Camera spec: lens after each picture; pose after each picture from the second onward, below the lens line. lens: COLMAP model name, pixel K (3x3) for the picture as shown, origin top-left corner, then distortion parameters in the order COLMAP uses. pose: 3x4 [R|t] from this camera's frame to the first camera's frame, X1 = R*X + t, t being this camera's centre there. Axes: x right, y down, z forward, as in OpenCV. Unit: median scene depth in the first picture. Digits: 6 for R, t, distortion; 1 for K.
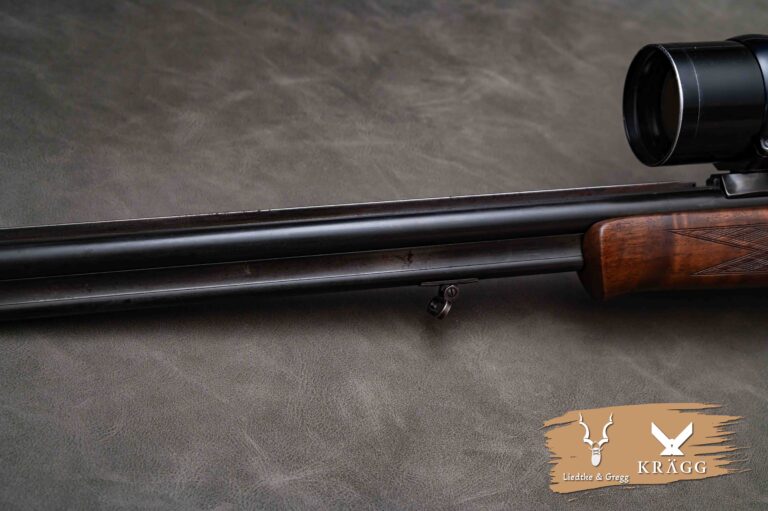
lens RADIAL K [[920.9, 0, 384.0], [0, 920.9, 255.5], [0, 0, 1]] dist [-0.014752, 0.017010]
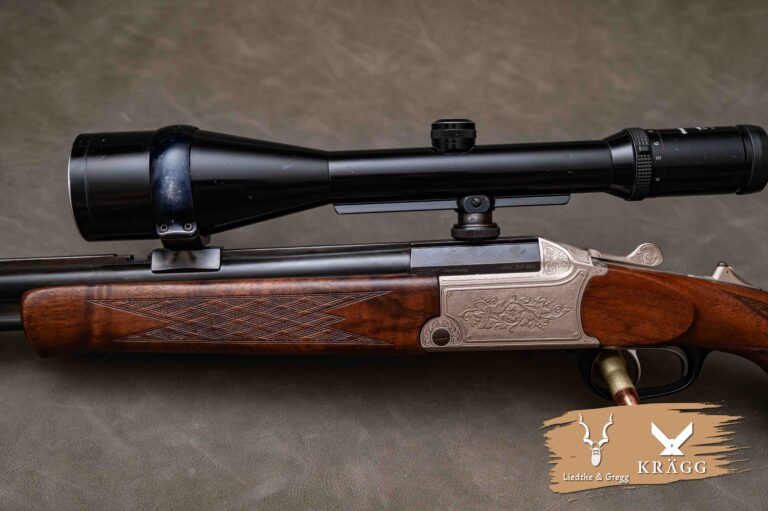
lens RADIAL K [[920.9, 0, 384.0], [0, 920.9, 255.5], [0, 0, 1]] dist [-0.014752, 0.017010]
pose [[0.985225, 0.042436, -0.165921, 0.836296], [-0.036927, 0.998664, 0.036149, -0.133812], [0.167234, -0.029488, 0.985476, -0.044686]]
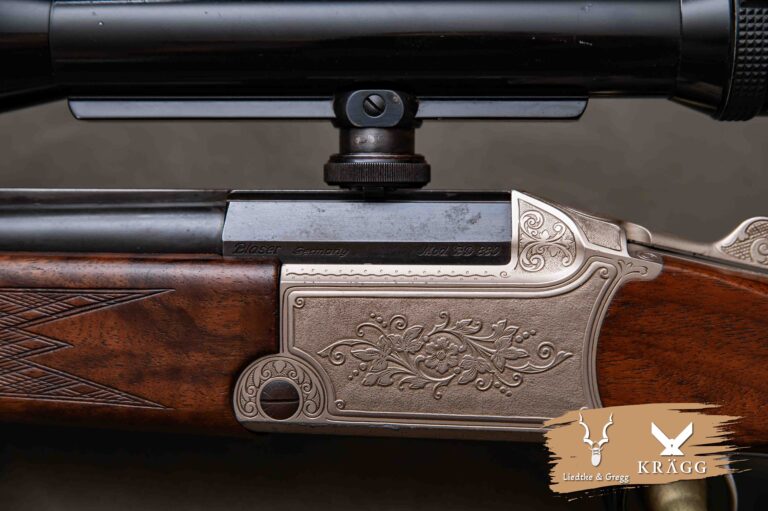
lens RADIAL K [[1288.3, 0, 384.0], [0, 1288.3, 255.5], [0, 0, 1]] dist [0.010689, -0.088264]
pose [[0.966687, 0.083178, -0.242070, 0.940712], [-0.086504, 0.996247, -0.003122, -0.078247], [0.240902, 0.023958, 0.970254, 0.393840]]
